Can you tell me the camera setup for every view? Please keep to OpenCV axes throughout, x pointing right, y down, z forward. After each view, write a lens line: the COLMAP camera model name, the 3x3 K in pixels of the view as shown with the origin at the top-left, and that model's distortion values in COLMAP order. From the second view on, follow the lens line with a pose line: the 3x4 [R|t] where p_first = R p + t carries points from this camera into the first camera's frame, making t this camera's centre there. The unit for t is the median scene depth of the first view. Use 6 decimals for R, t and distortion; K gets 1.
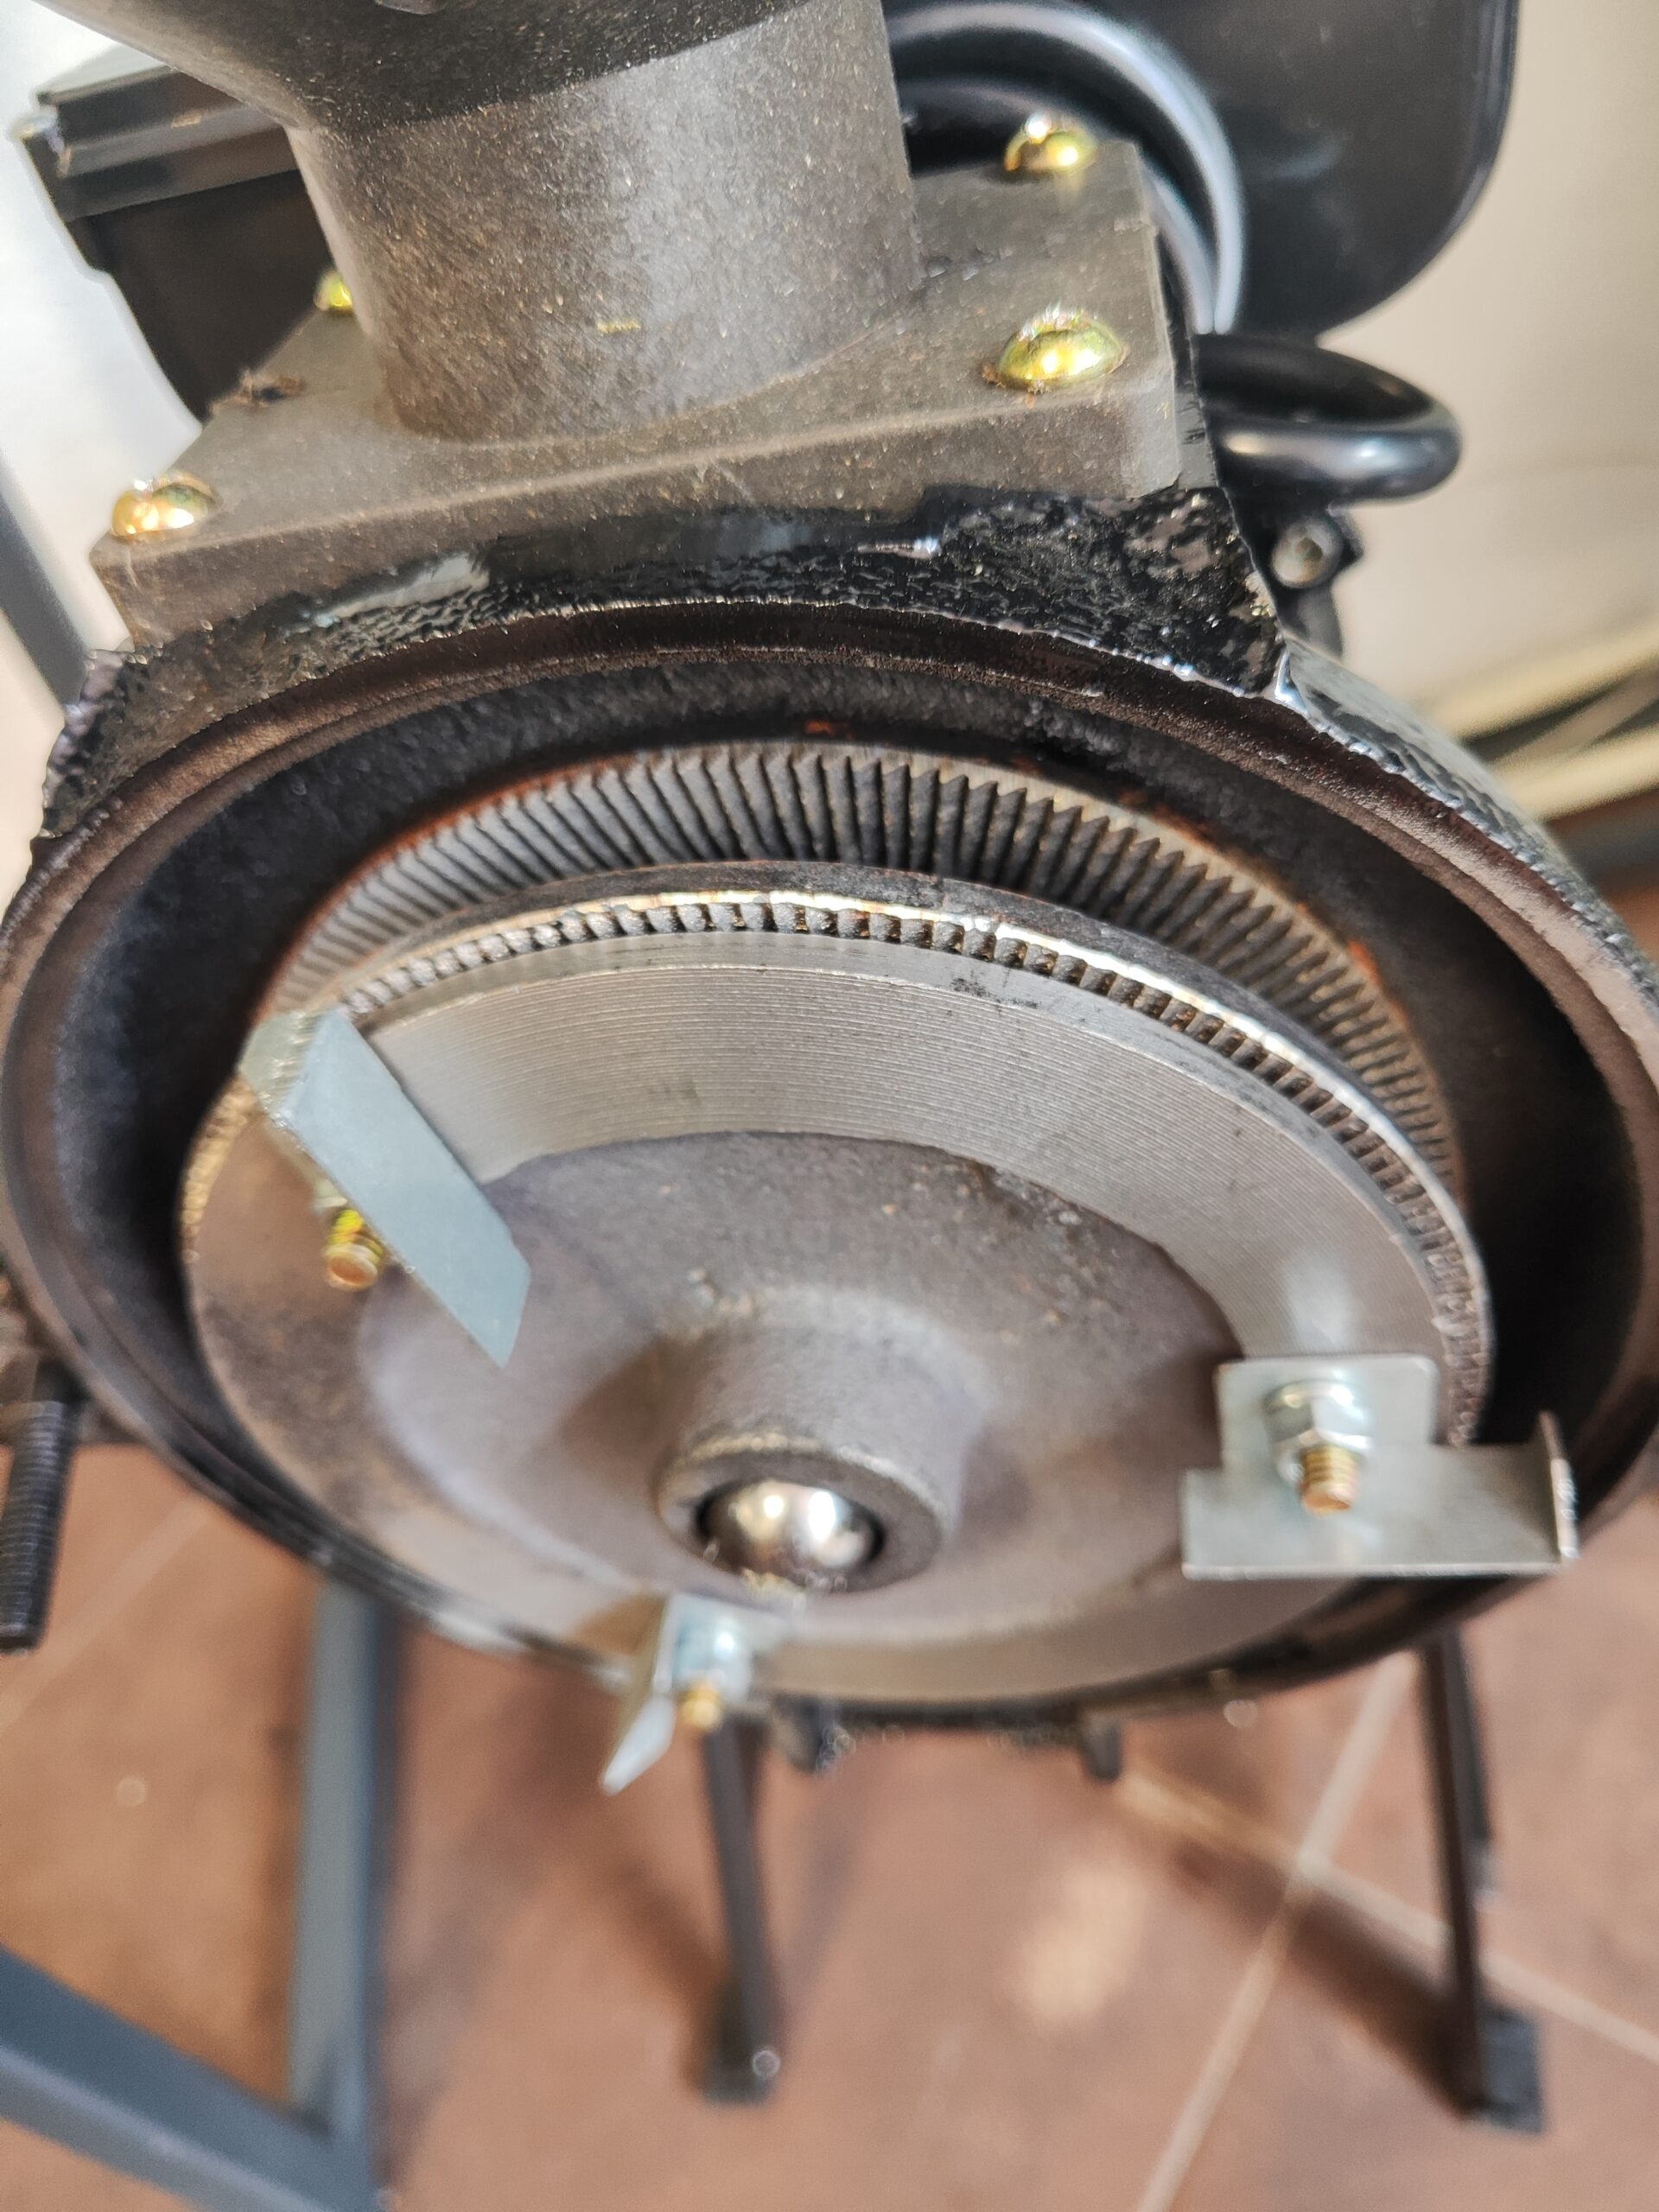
lens RADIAL K [[1580.4, 0, 813.6], [0, 1580.4, 1103.1], [0, 0, 1]] dist [0.005624, 0.001819]
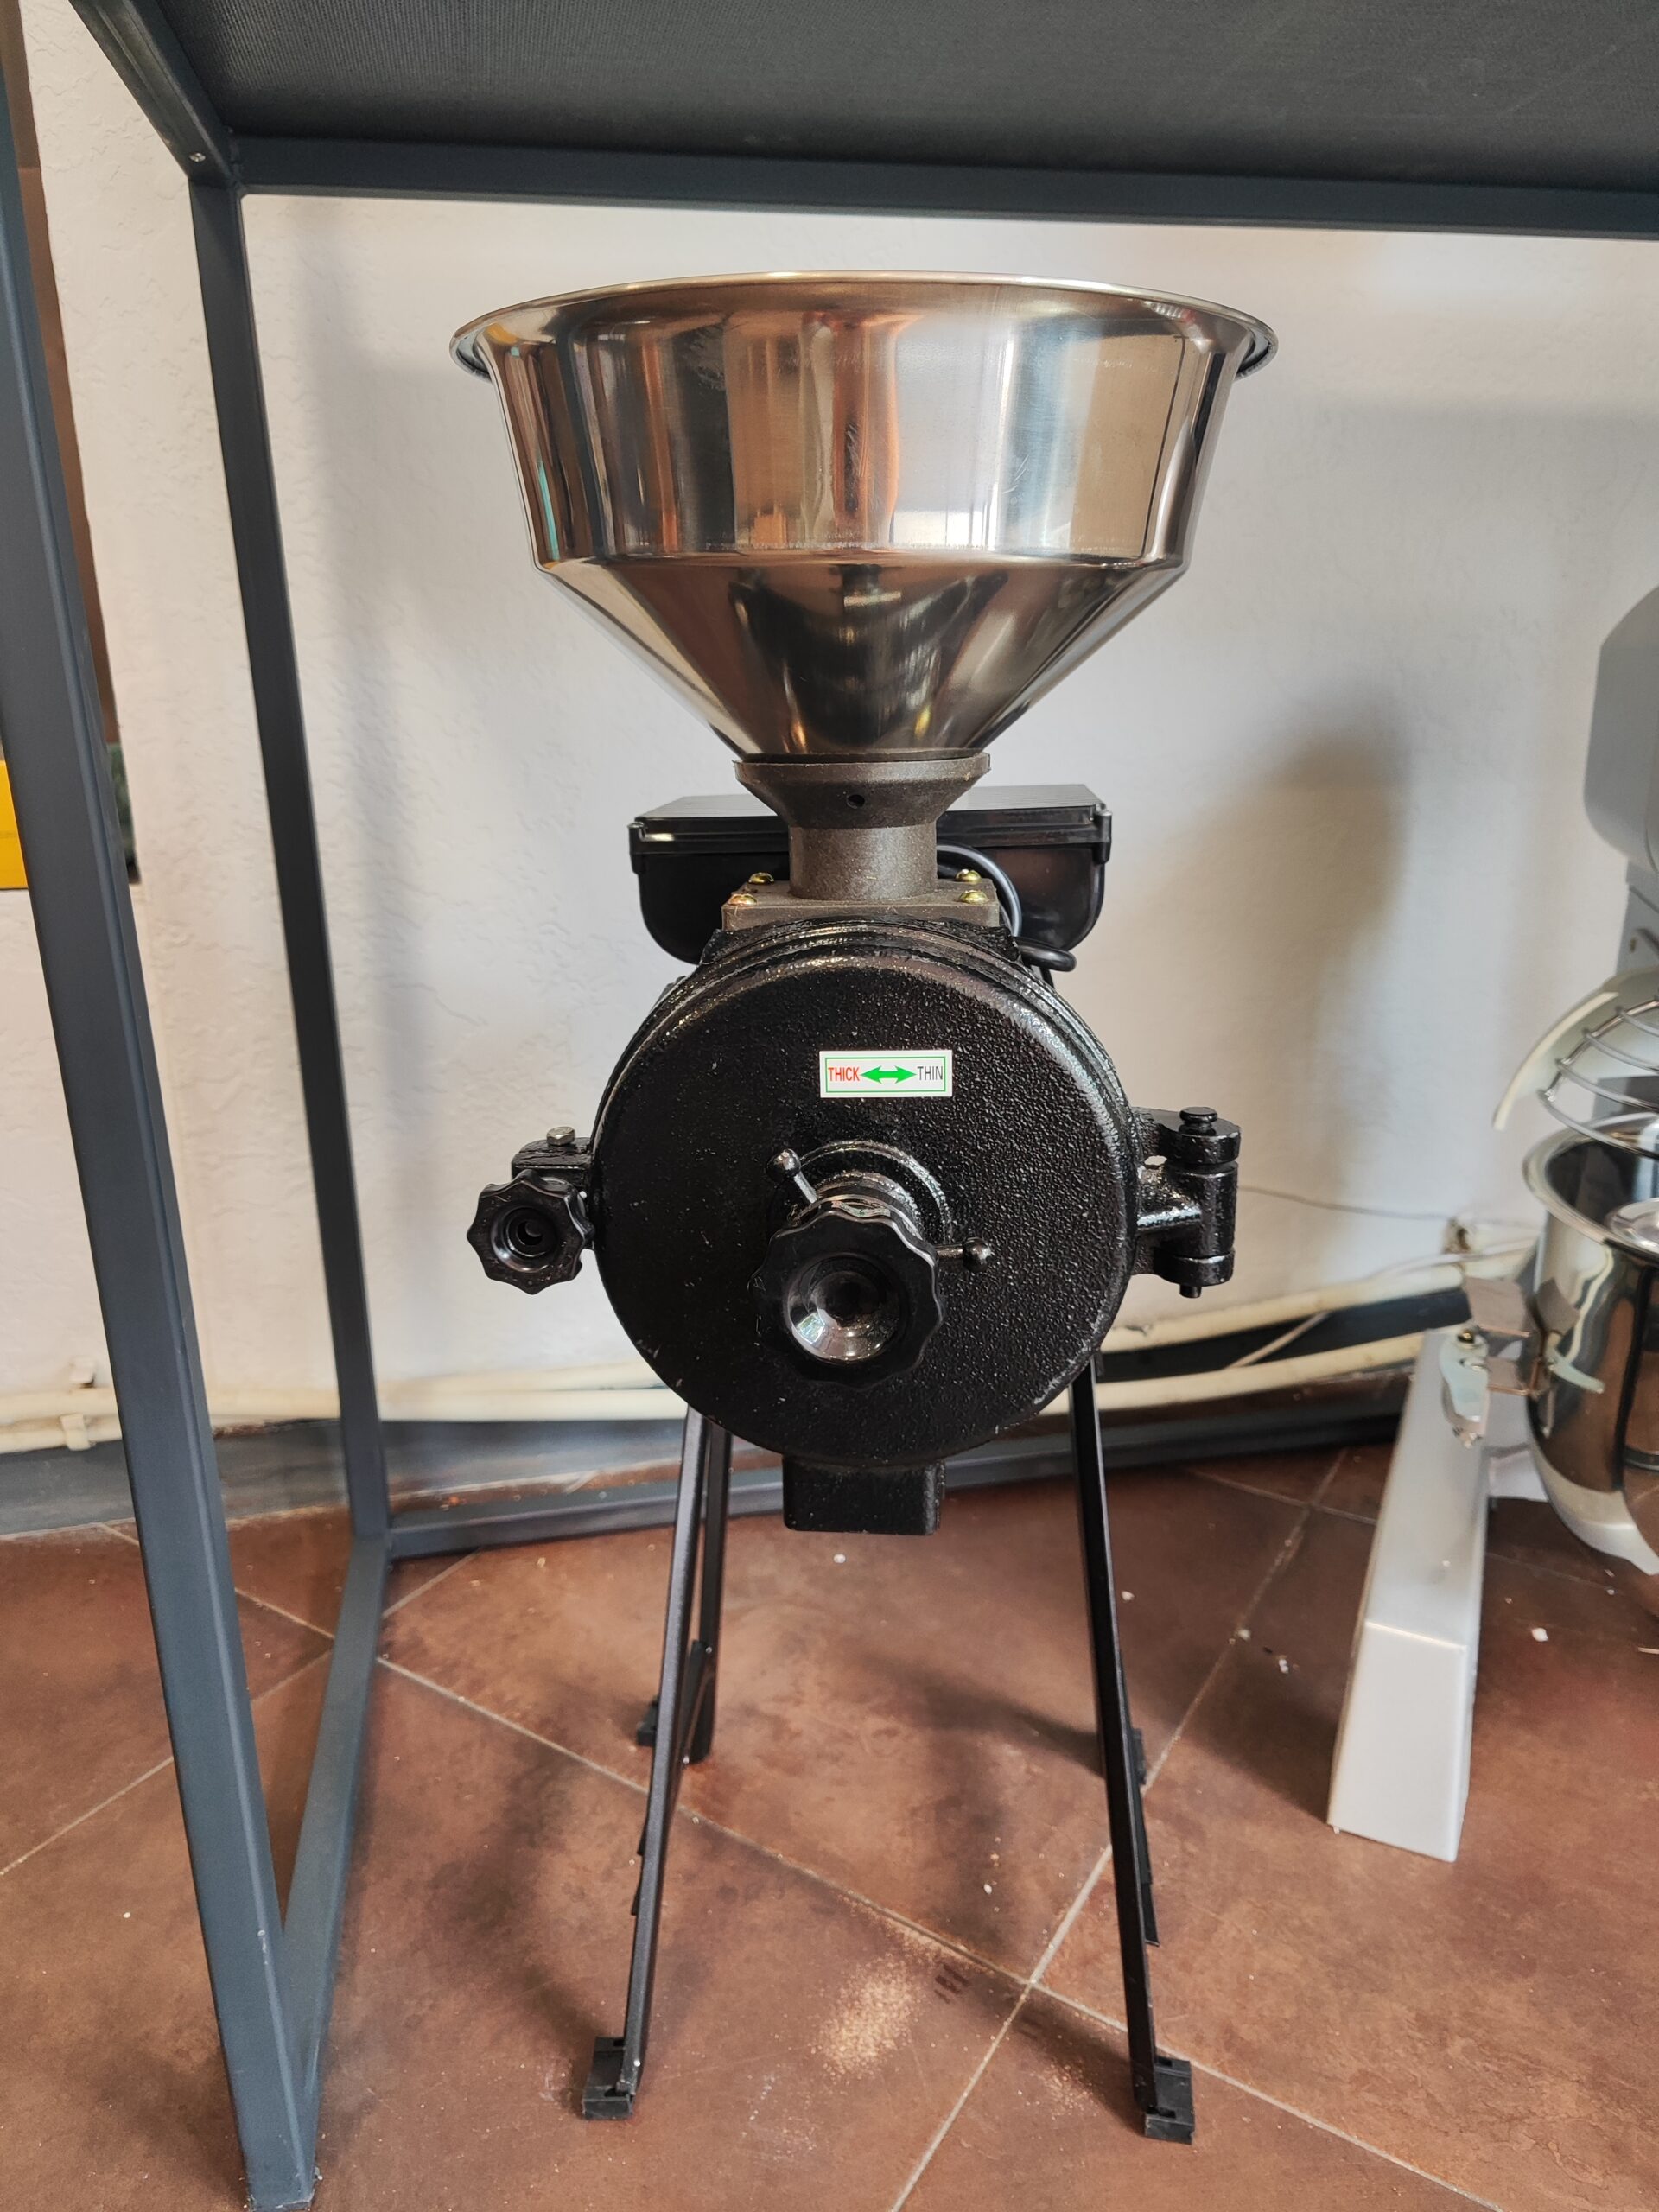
lens RADIAL K [[1521.7, 0, 829.5], [0, 1521.7, 1106.0], [0, 0, 1]] dist [0.079512, -0.065089]
pose [[0.982387, 0.169457, 0.078737, -0.112033], [-0.112670, 0.873359, -0.473866, 0.493071], [-0.149065, 0.456649, 0.877070, -0.565317]]
